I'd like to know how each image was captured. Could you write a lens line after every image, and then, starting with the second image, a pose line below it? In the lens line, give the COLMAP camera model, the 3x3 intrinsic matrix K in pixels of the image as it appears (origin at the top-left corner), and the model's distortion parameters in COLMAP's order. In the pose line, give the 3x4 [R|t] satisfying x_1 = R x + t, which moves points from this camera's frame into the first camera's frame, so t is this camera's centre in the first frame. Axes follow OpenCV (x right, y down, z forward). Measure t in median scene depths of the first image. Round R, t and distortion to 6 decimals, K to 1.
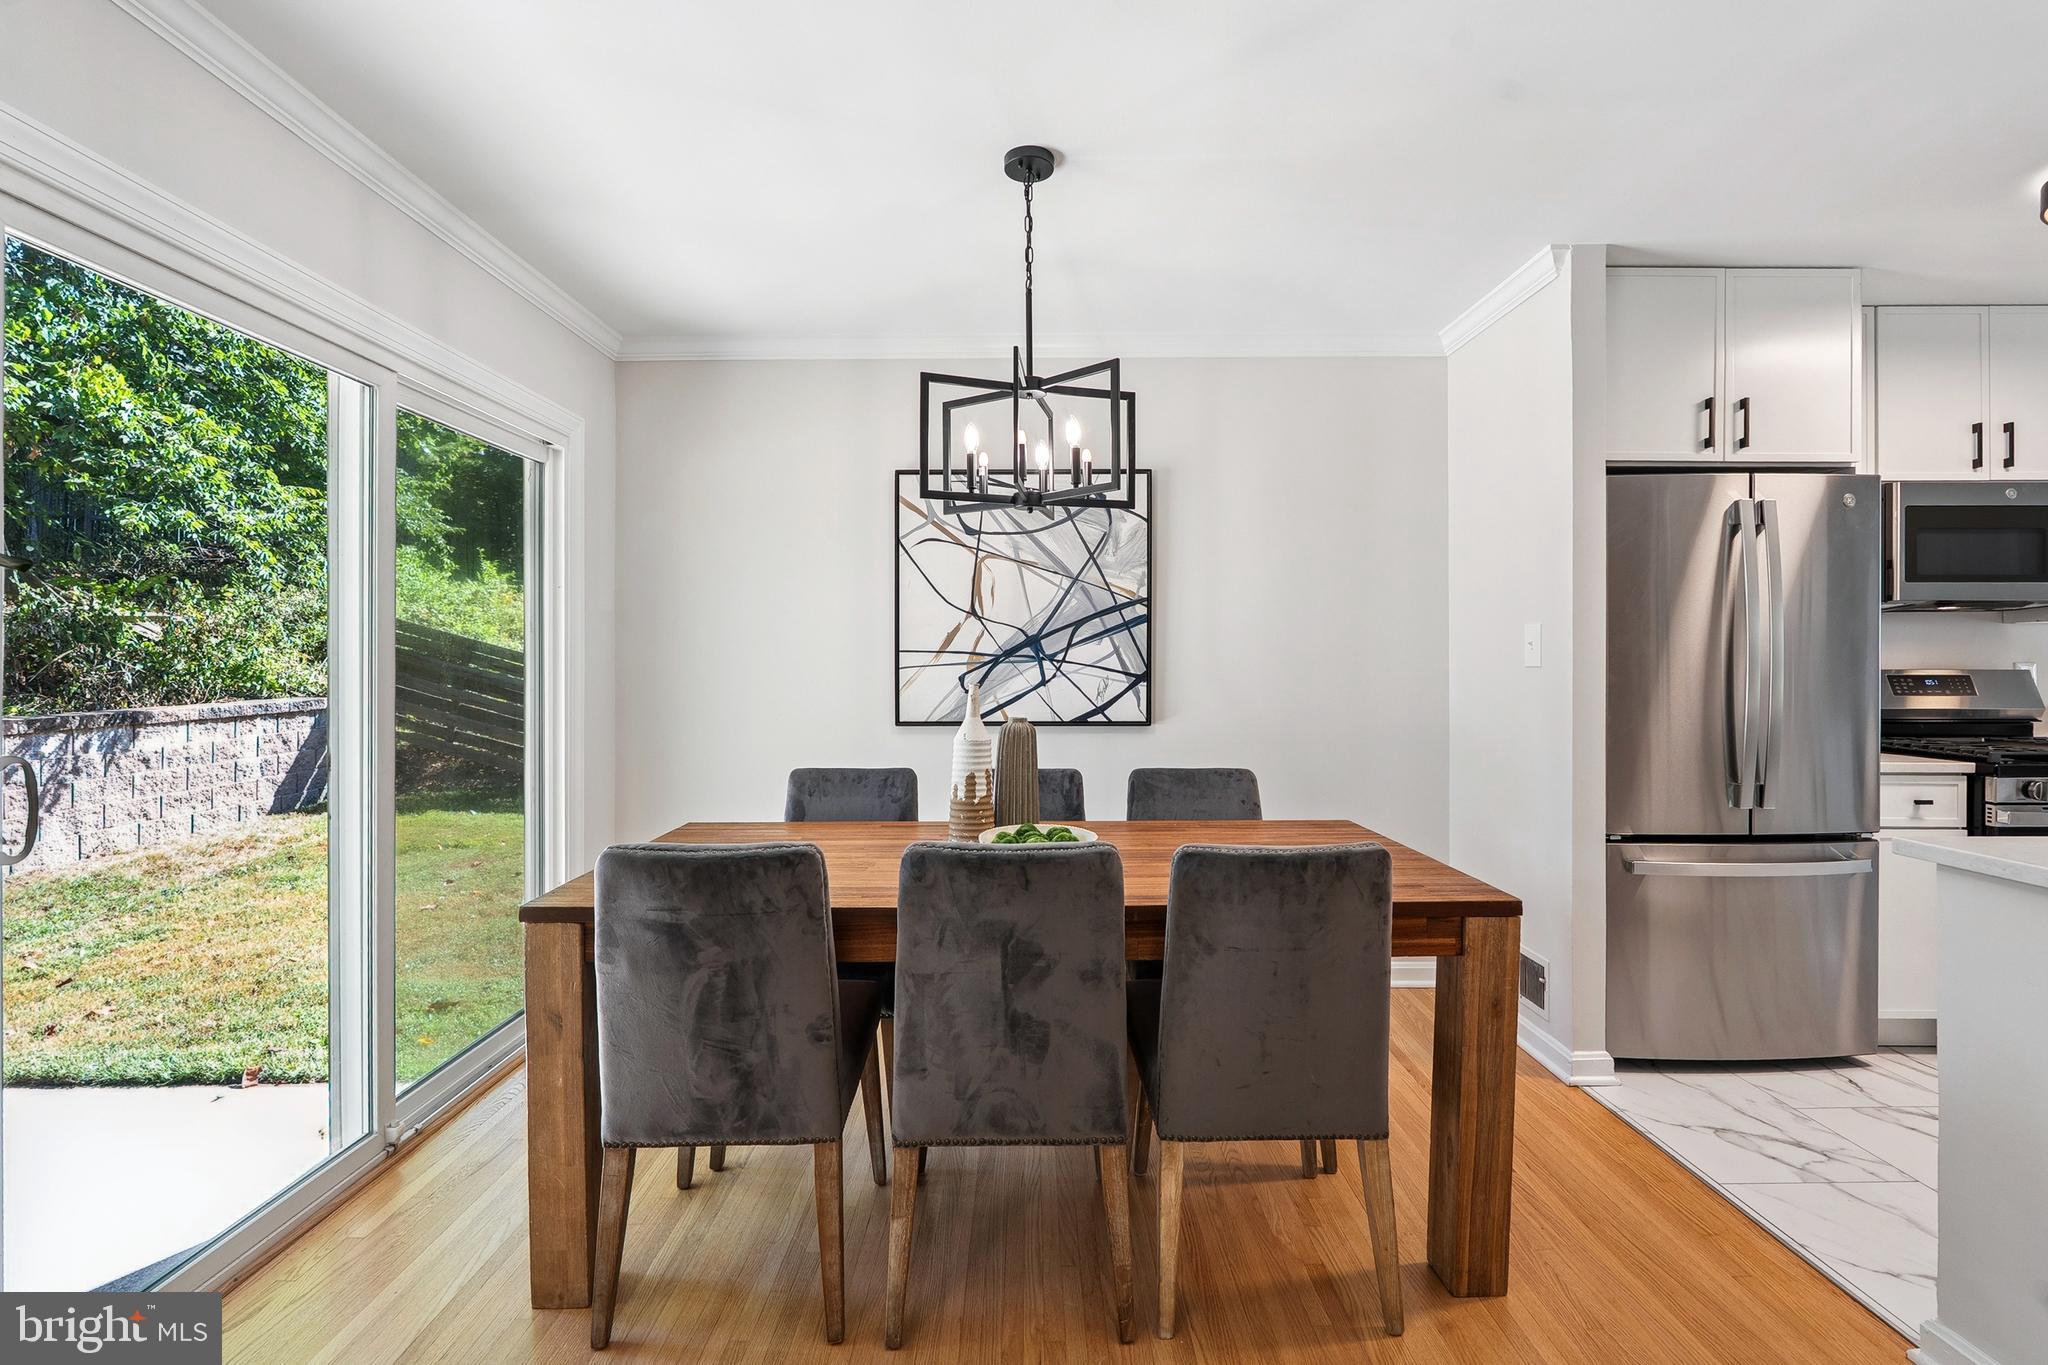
lens RADIAL K [[907.2, 0, 1020.2], [0, 907.2, 668.9], [0, 0, 1]] dist [-0.003121, 0.000069]
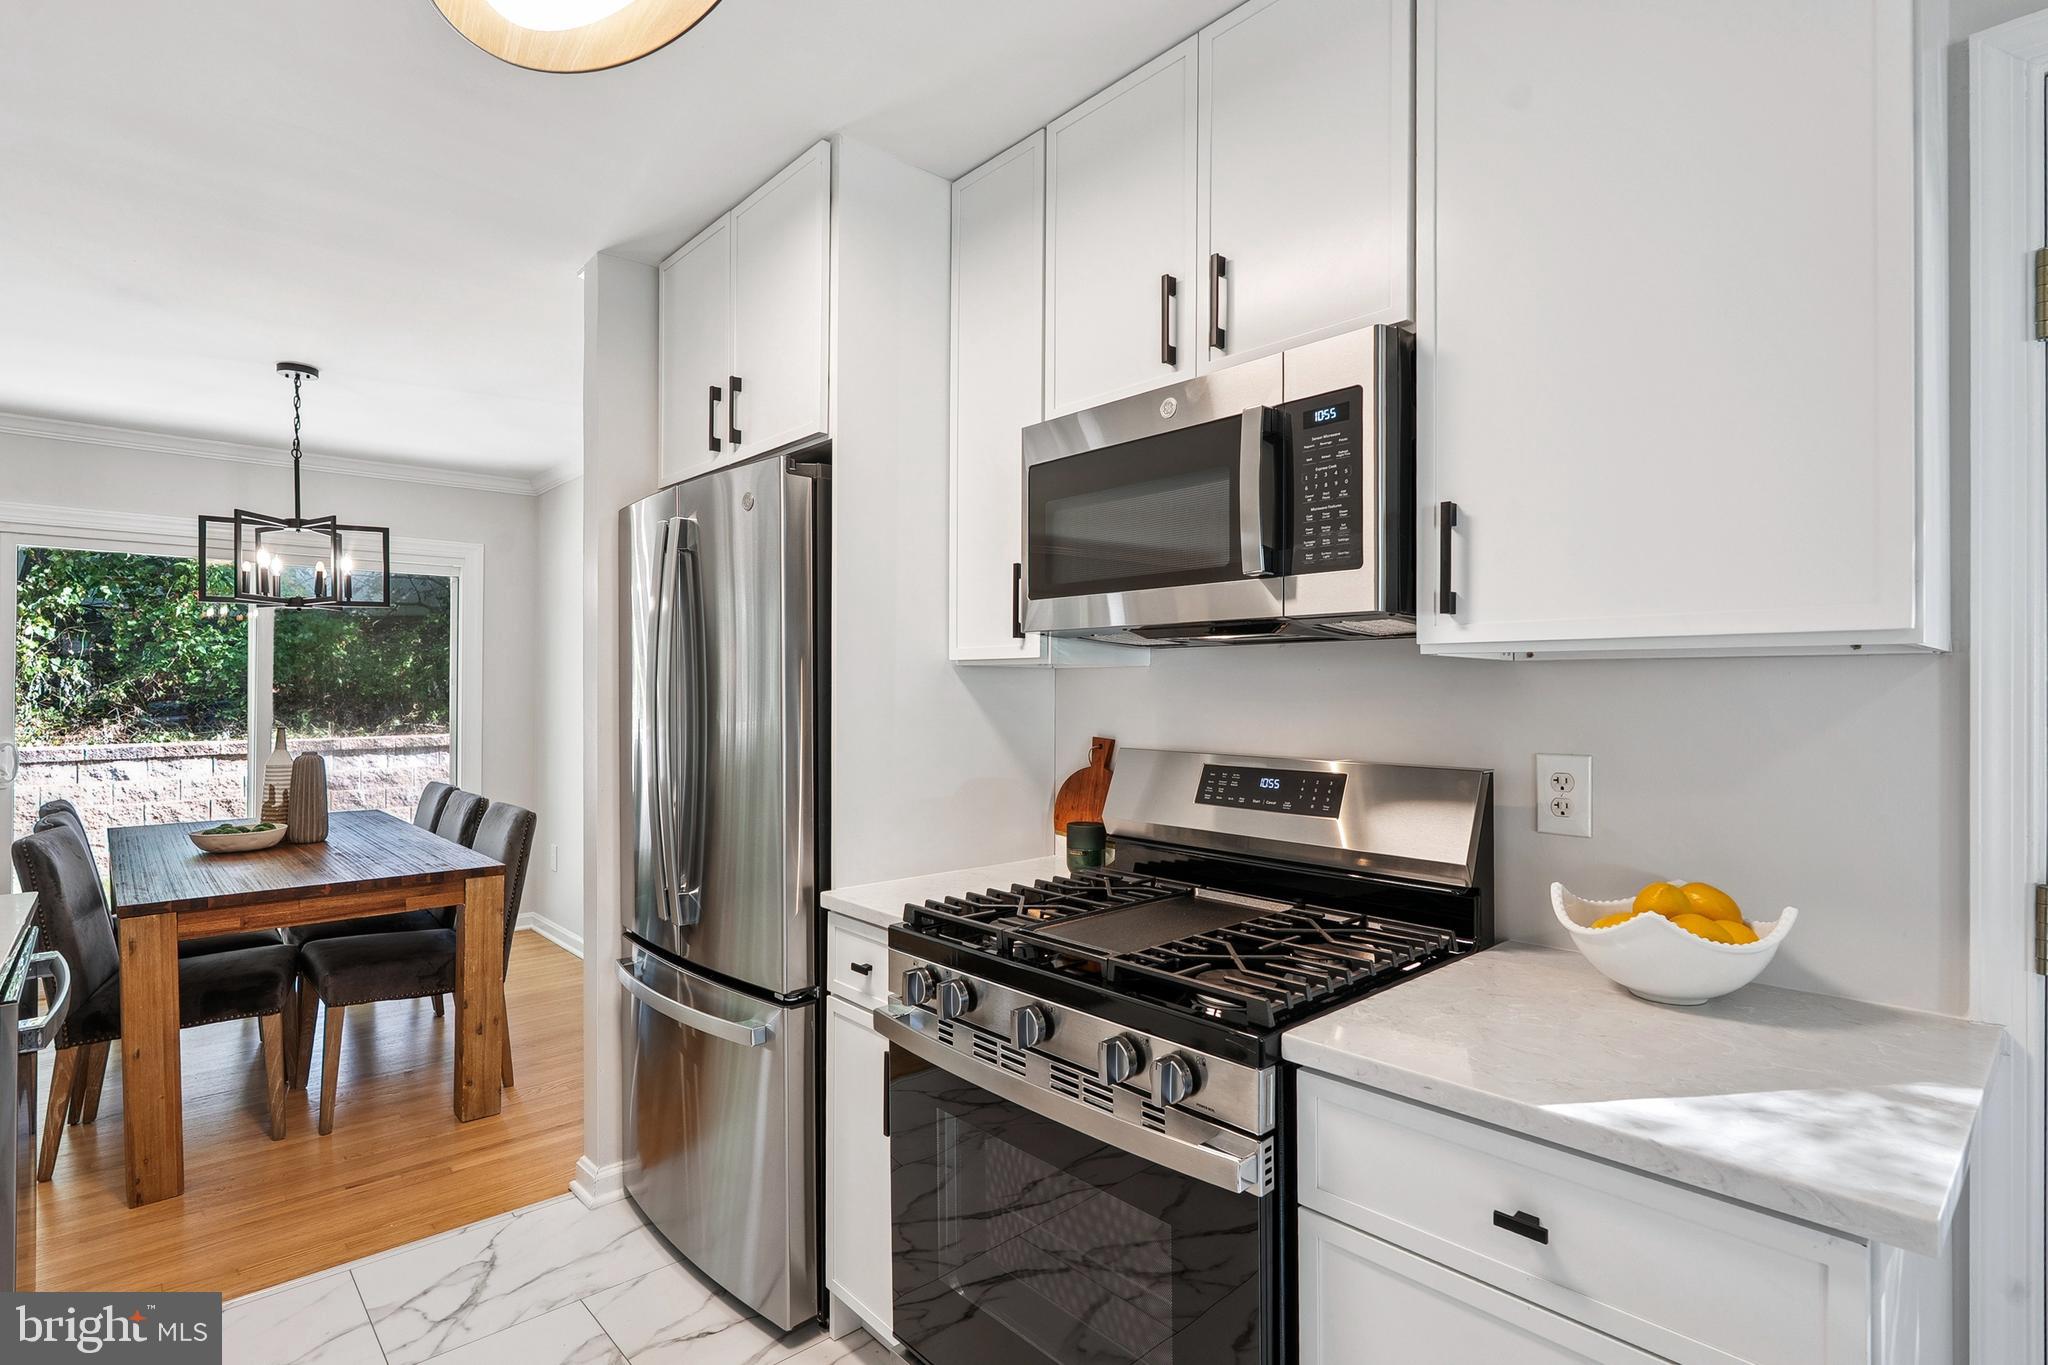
lens RADIAL K [[1004.8, 0, 1027.9], [0, 1004.8, 685.7], [0, 0, 1]] dist [0.000819, -0.002217]
pose [[0.669260, 0.003094, -0.743021, 1.424423], [-0.007002, 0.999973, -0.002142, -0.040482], [0.742995, 0.006636, 0.669264, 0.564868]]
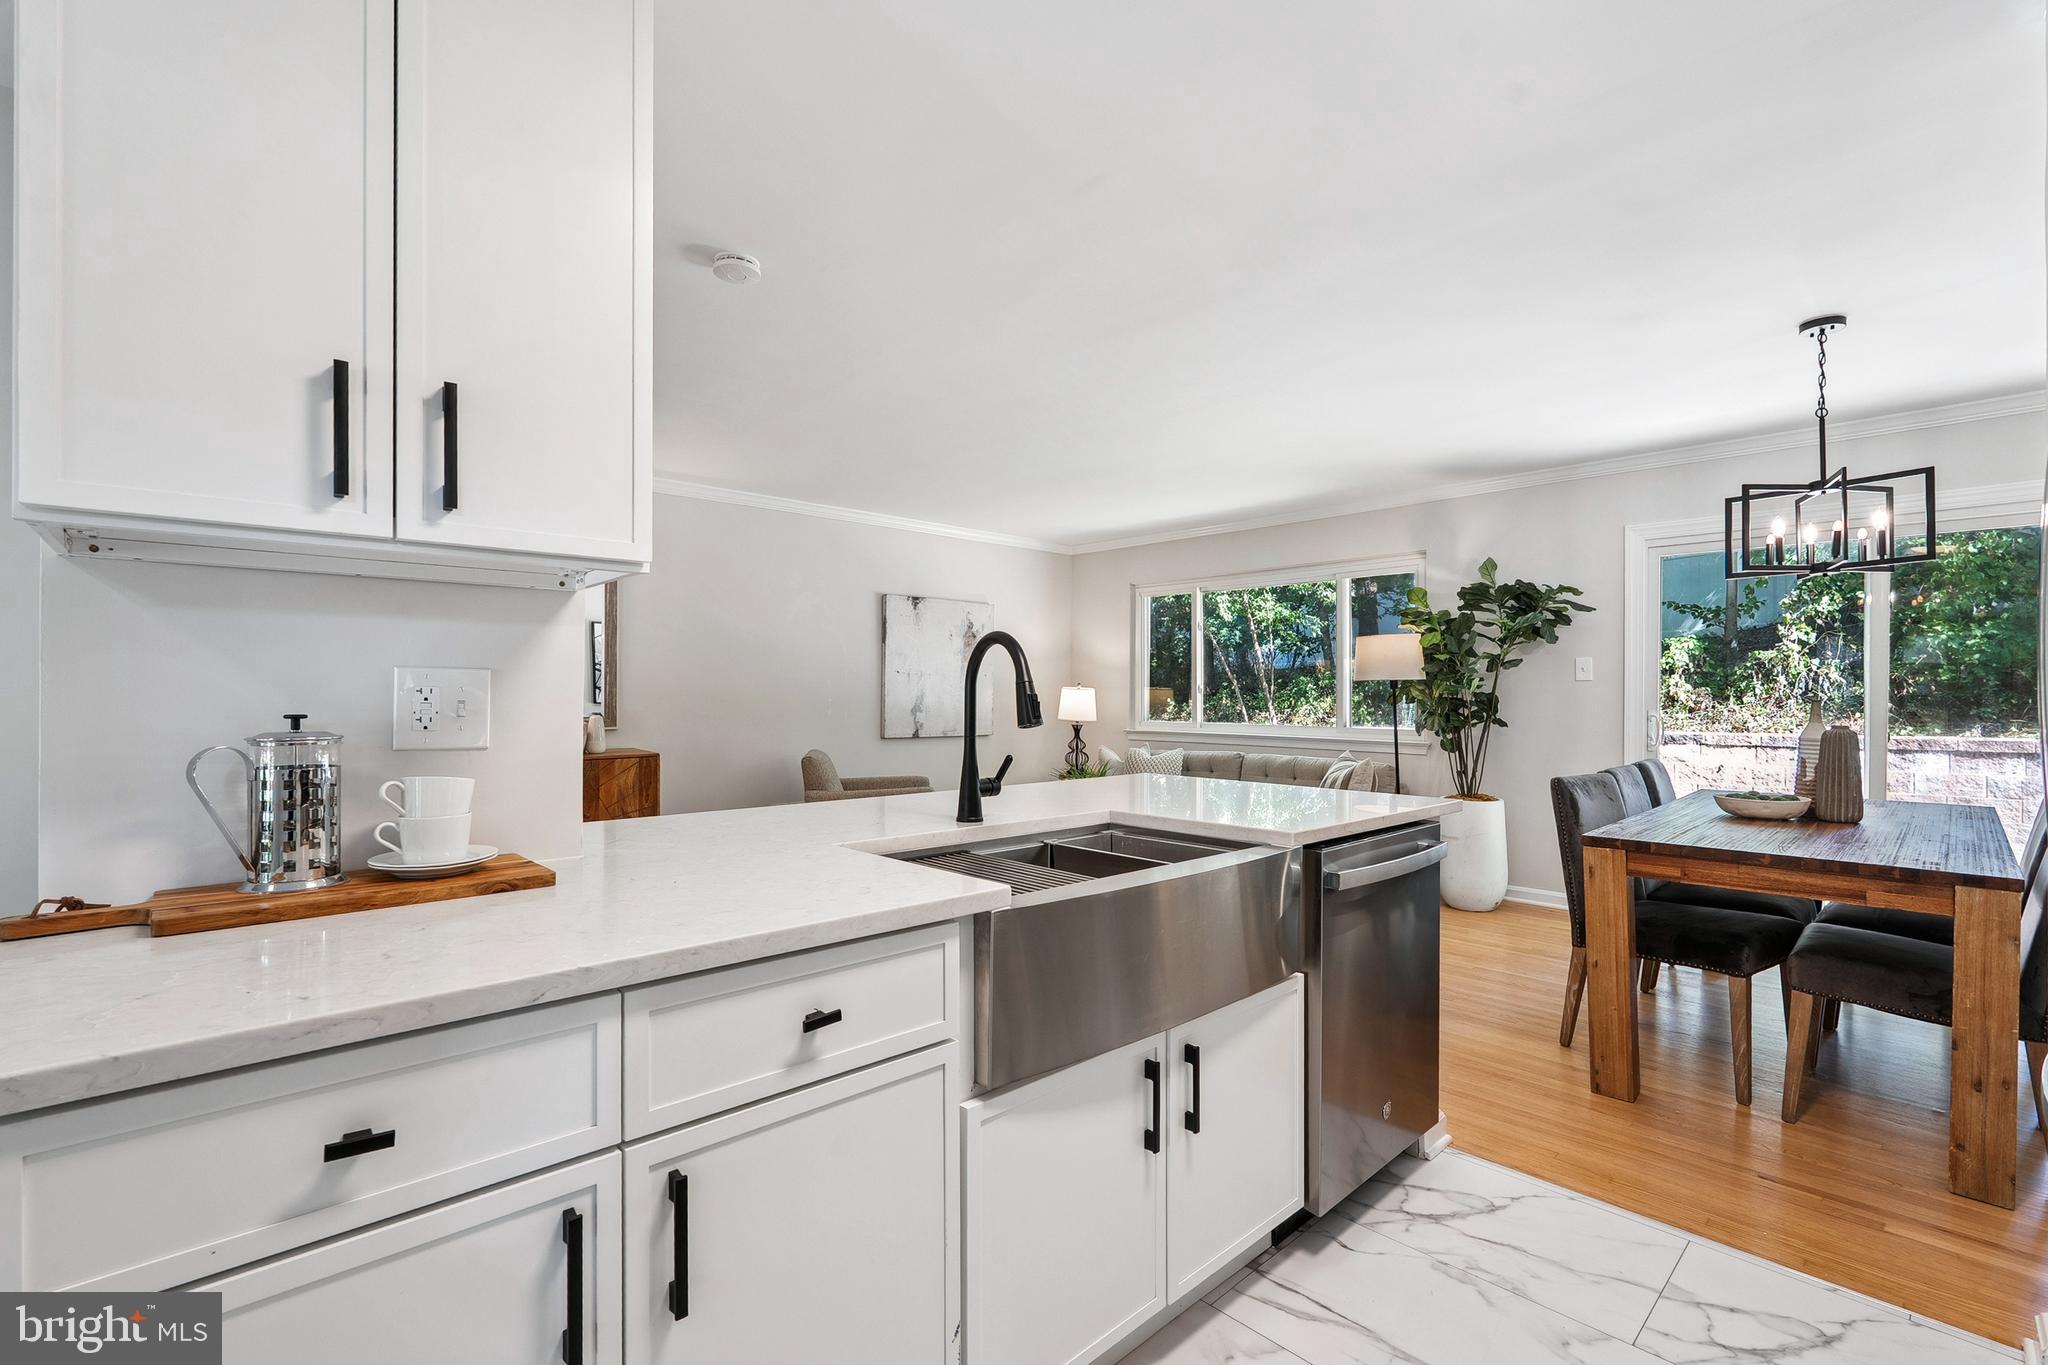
lens RADIAL K [[907.2, 0, 1024.5], [0, 907.2, 695.6], [0, 0, 1]] dist [-0.003121, 0.000069]
pose [[-0.727868, 0.004080, -0.685705, 1.323154], [-0.001485, 0.999971, 0.007526, 0.001052], [0.685716, 0.006496, -0.727840, 0.835058]]
